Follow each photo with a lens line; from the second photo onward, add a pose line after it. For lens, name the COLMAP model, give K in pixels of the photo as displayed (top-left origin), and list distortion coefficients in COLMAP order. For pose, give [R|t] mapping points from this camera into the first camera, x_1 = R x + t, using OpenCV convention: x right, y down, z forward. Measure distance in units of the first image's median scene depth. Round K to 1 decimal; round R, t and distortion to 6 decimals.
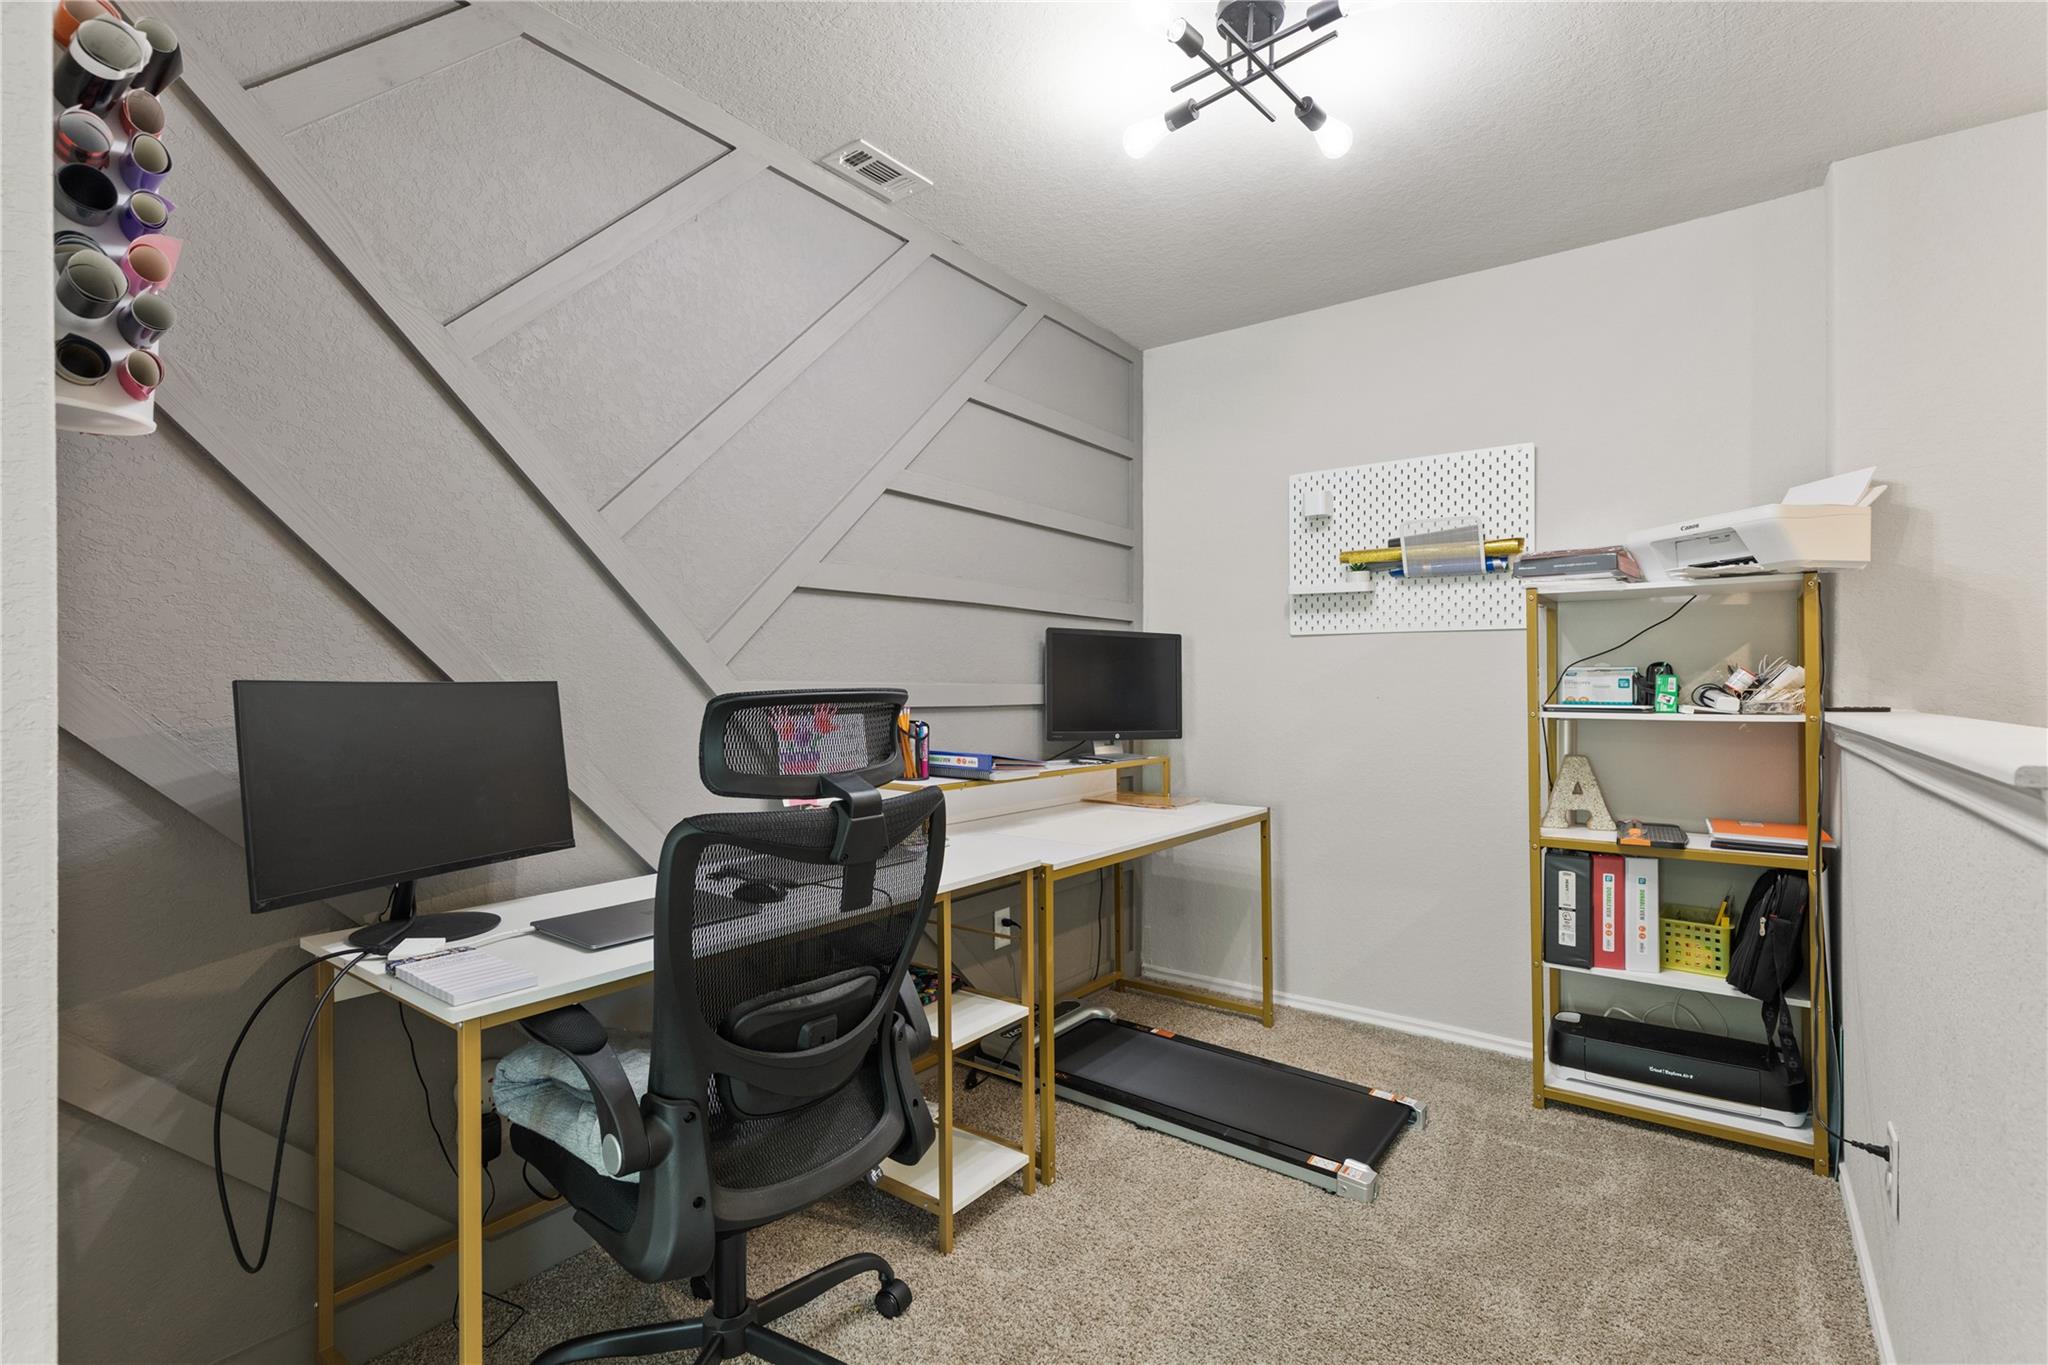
lens RADIAL K [[934.7, 0, 1022.6], [0, 934.7, 675.4], [0, 0, 1]] dist [0.004316, -0.000129]
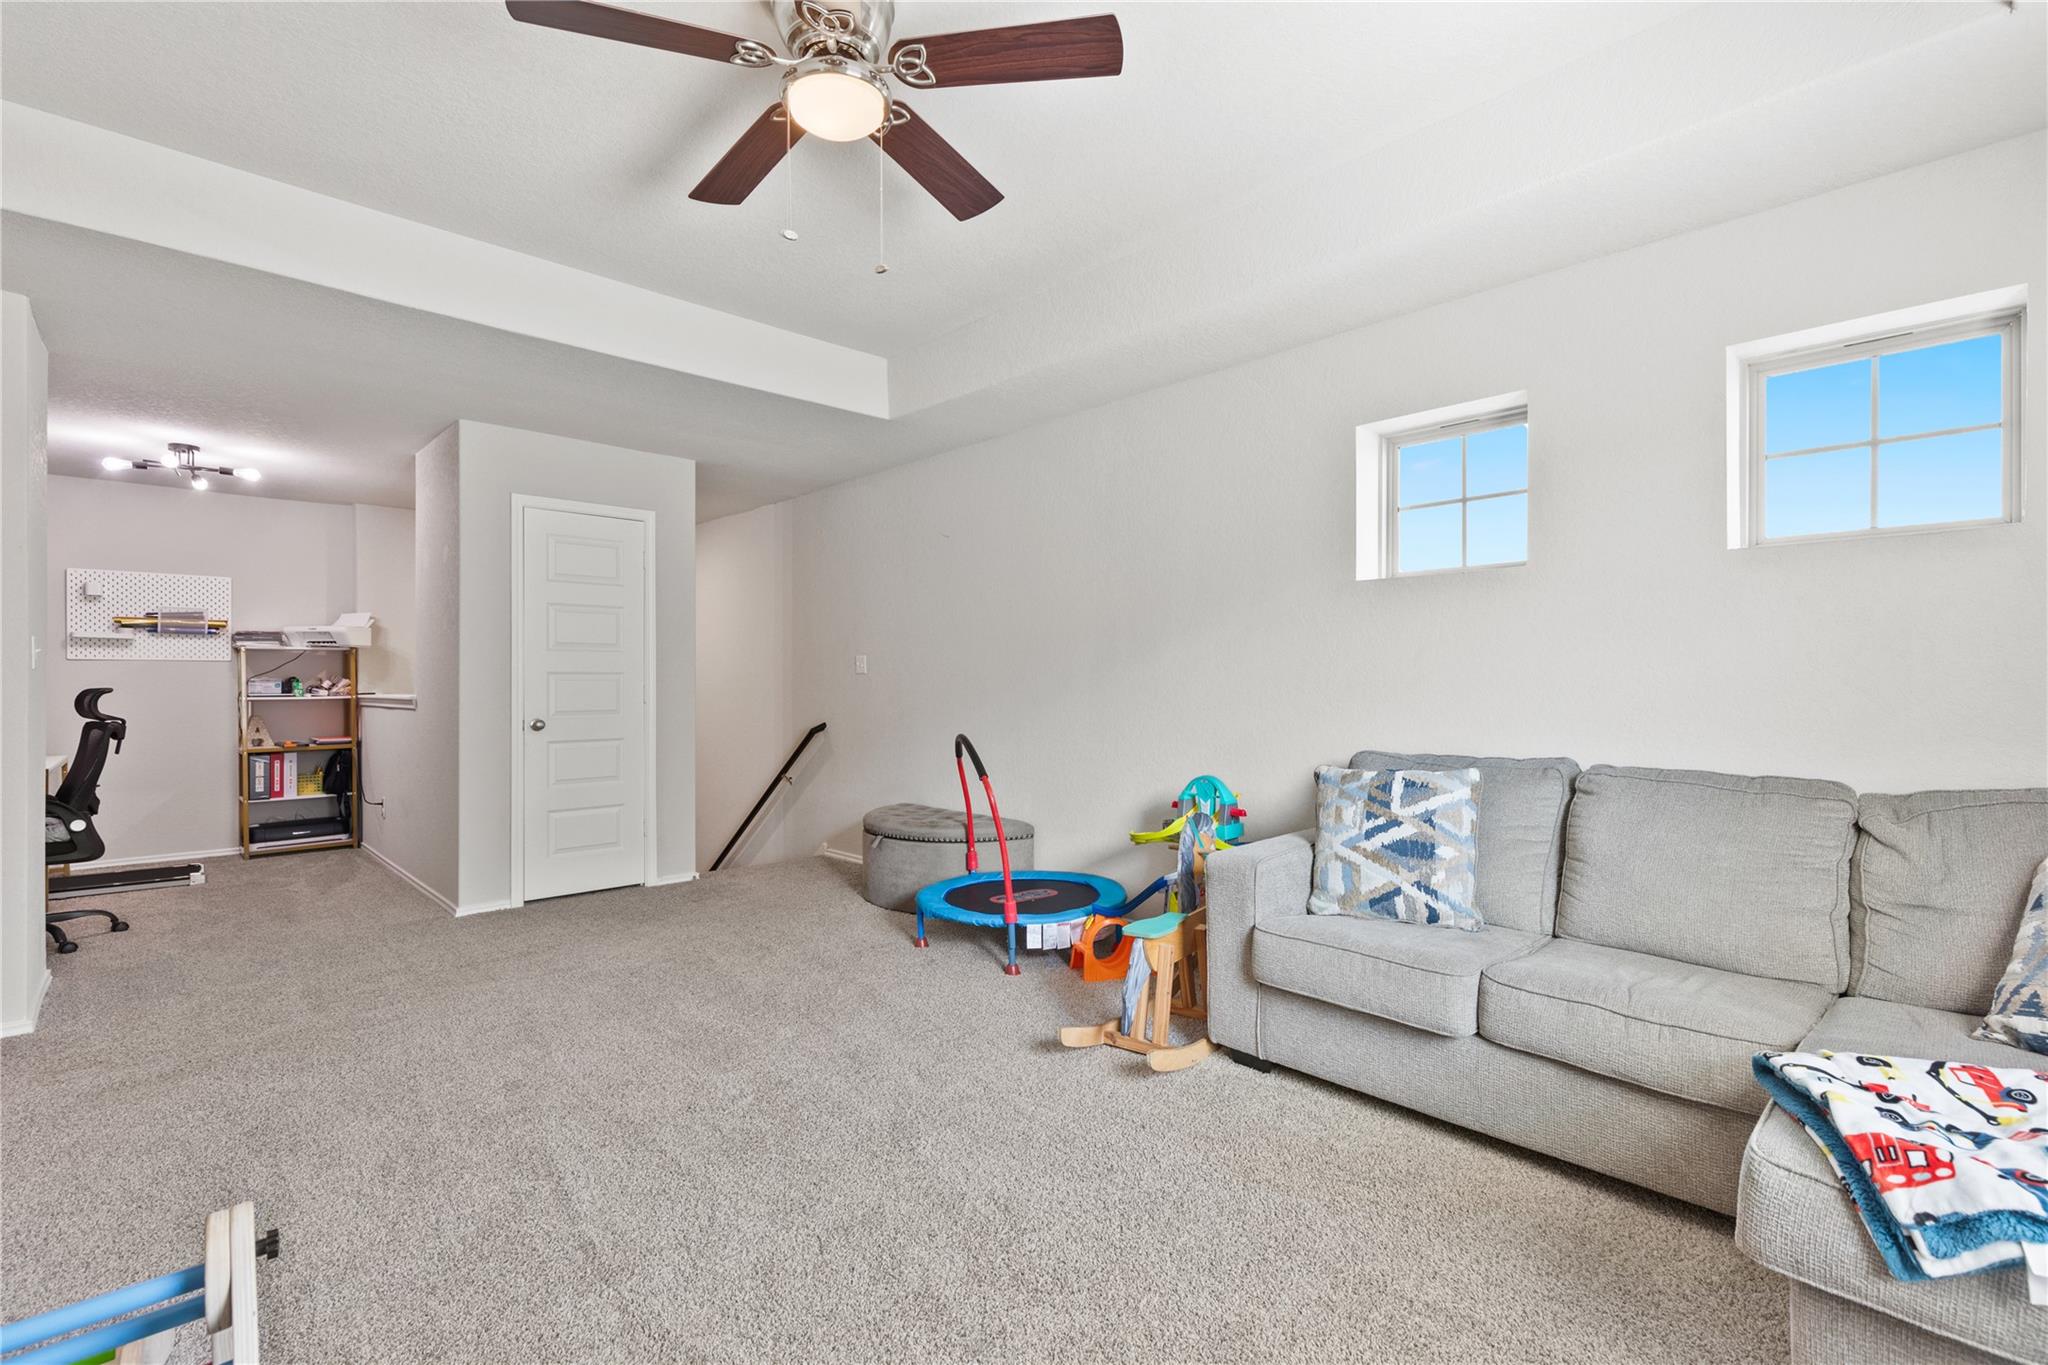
lens RADIAL K [[934.7, 0, 1023.1], [0, 934.7, 678.2], [0, 0, 1]] dist [0.004316, -0.000129]
pose [[0.182584, 0.000136, 0.983190, -1.507318], [-0.001335, 0.999999, 0.000109, -0.014068], [-0.983189, -0.001332, 0.182584, -1.455884]]
